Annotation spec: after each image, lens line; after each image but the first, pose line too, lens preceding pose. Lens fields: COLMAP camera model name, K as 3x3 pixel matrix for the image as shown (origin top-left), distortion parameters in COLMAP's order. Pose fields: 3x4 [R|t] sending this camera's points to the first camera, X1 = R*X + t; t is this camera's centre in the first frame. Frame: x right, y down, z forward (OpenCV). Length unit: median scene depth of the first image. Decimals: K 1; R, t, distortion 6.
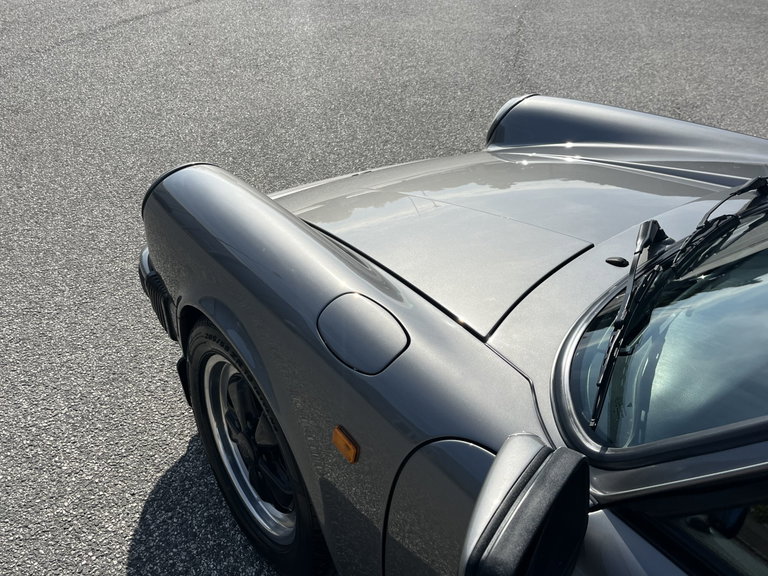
lens RADIAL K [[667.8, 0, 389.3], [0, 667.8, 295.1], [0, 0, 1]] dist [0.028782, -0.017088]
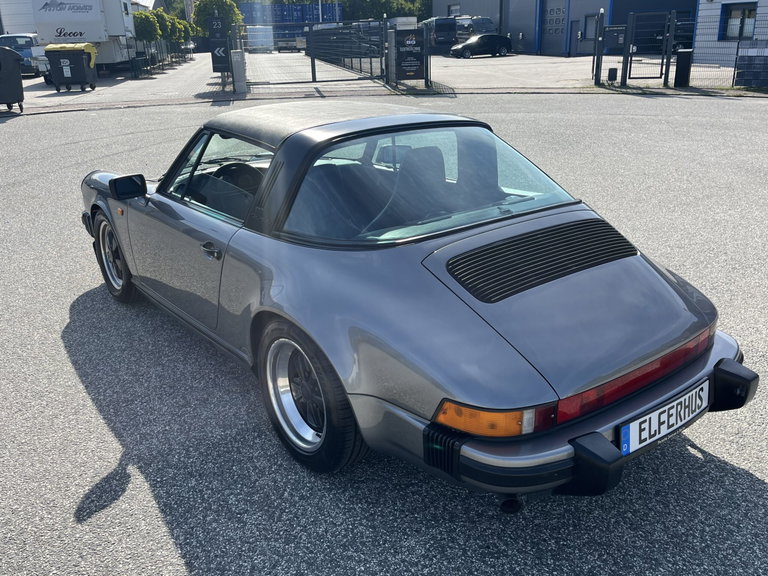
lens RADIAL K [[667.8, 0, 371.6], [0, 667.8, 279.8], [0, 0, 1]] dist [0.028782, -0.017088]
pose [[0.998686, -0.048829, -0.015576, 0.754880], [0.044026, 0.972883, -0.227070, 0.857415], [0.026241, 0.226086, 0.973754, -1.394592]]
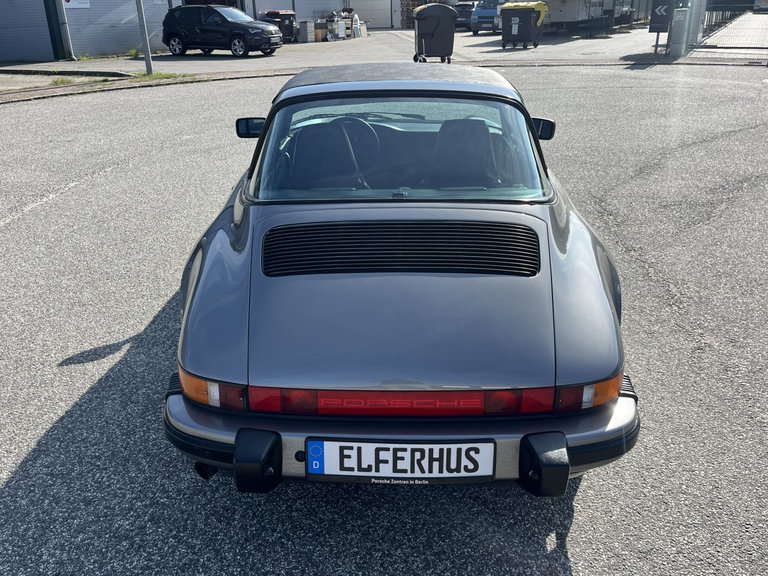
lens RADIAL K [[667.8, 0, 383.8], [0, 667.8, 281.1], [0, 0, 1]] dist [0.028782, -0.017088]
pose [[0.785143, 0.193088, -0.588445, 1.855583], [-0.301264, 0.949237, -0.090490, 0.677832], [0.541101, 0.248325, 0.803458, -1.008716]]
